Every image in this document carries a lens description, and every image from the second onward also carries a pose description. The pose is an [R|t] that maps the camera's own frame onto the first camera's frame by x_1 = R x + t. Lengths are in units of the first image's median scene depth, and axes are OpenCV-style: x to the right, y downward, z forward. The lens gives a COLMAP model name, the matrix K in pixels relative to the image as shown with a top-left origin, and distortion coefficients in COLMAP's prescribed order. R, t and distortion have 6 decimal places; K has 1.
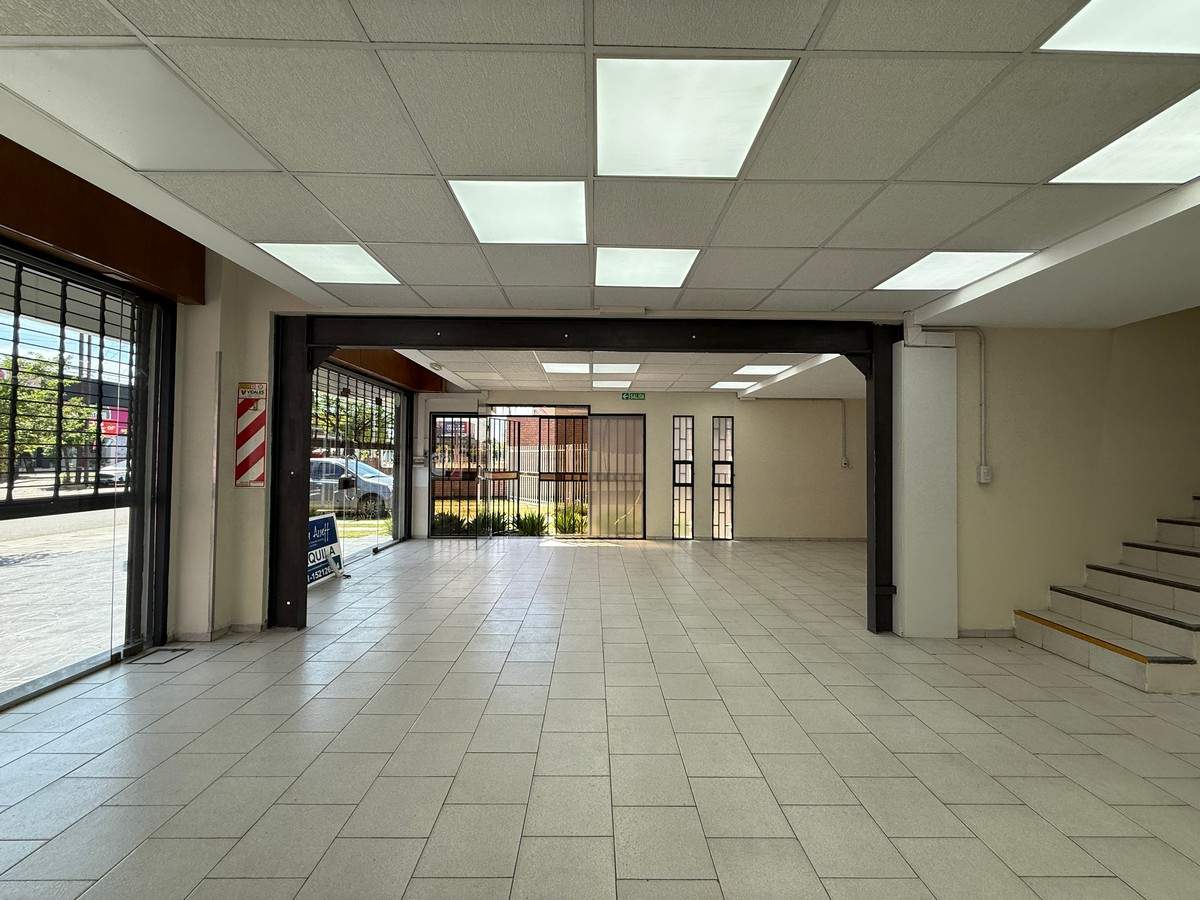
lens RADIAL K [[478.1, 0, 598.3], [0, 478.1, 447.3], [0, 0, 1]] dist [-0.000038, 0.000108]
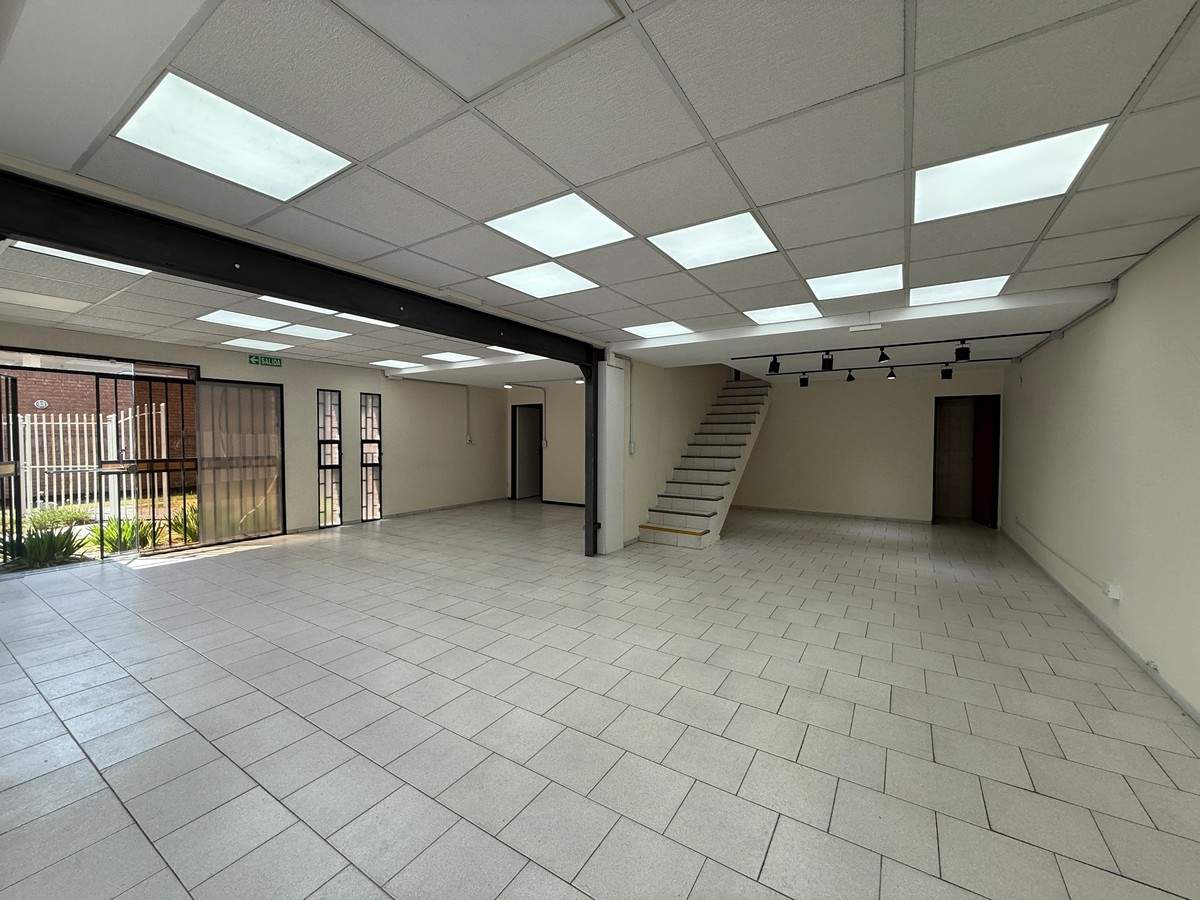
lens RADIAL K [[478.1, 0, 598.3], [0, 478.1, 447.3], [0, 0, 1]] dist [-0.000038, 0.000108]
pose [[0.549811, -0.026718, 0.834862, -0.438894], [-0.018834, 0.998838, 0.044368, -0.011916], [-0.835077, -0.040118, 0.548669, 0.123315]]
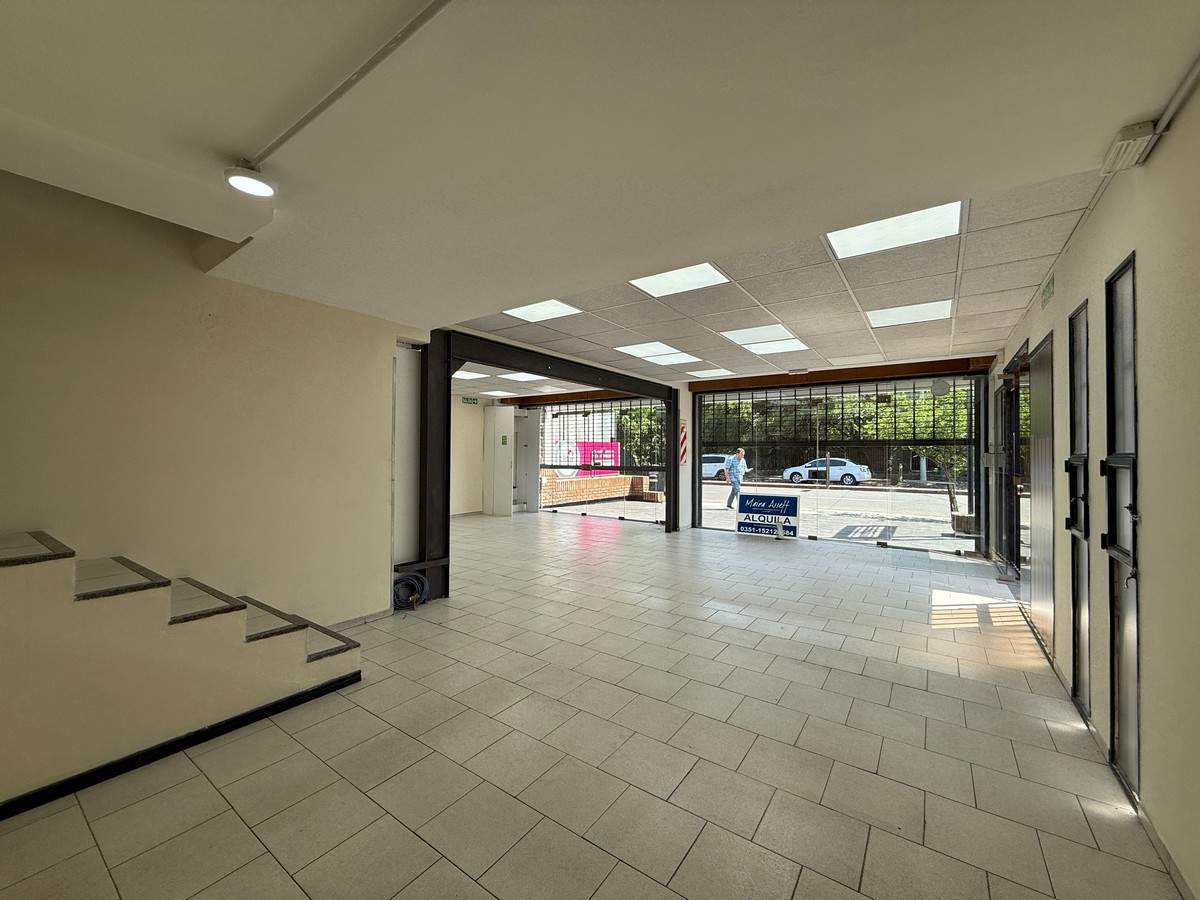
lens RADIAL K [[474.3, 0, 602.3], [0, 474.3, 447.8], [0, 0, 1]] dist [0.007780, 0.000124]
pose [[-0.582605, -0.022456, -0.812445, 0.885752], [0.009436, 0.999364, -0.034389, 0.046178], [0.812701, -0.027702, -0.582023, 1.373827]]
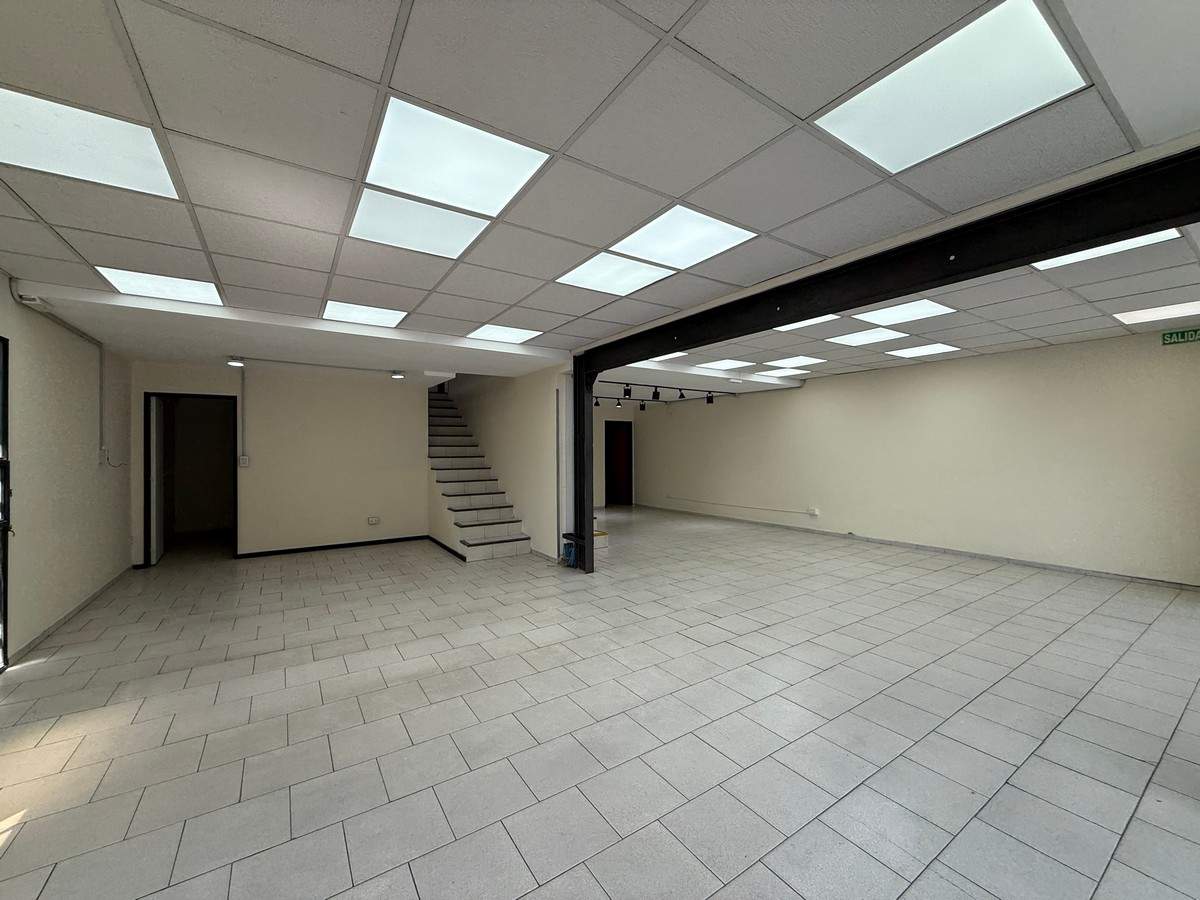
lens RADIAL K [[478.1, 0, 598.3], [0, 478.1, 447.3], [0, 0, 1]] dist [-0.000038, 0.000108]
pose [[-0.542750, -0.002047, 0.839892, -0.427737], [-0.020962, 0.999719, -0.011110, 0.021465], [-0.839632, -0.023636, -0.542640, 1.206194]]
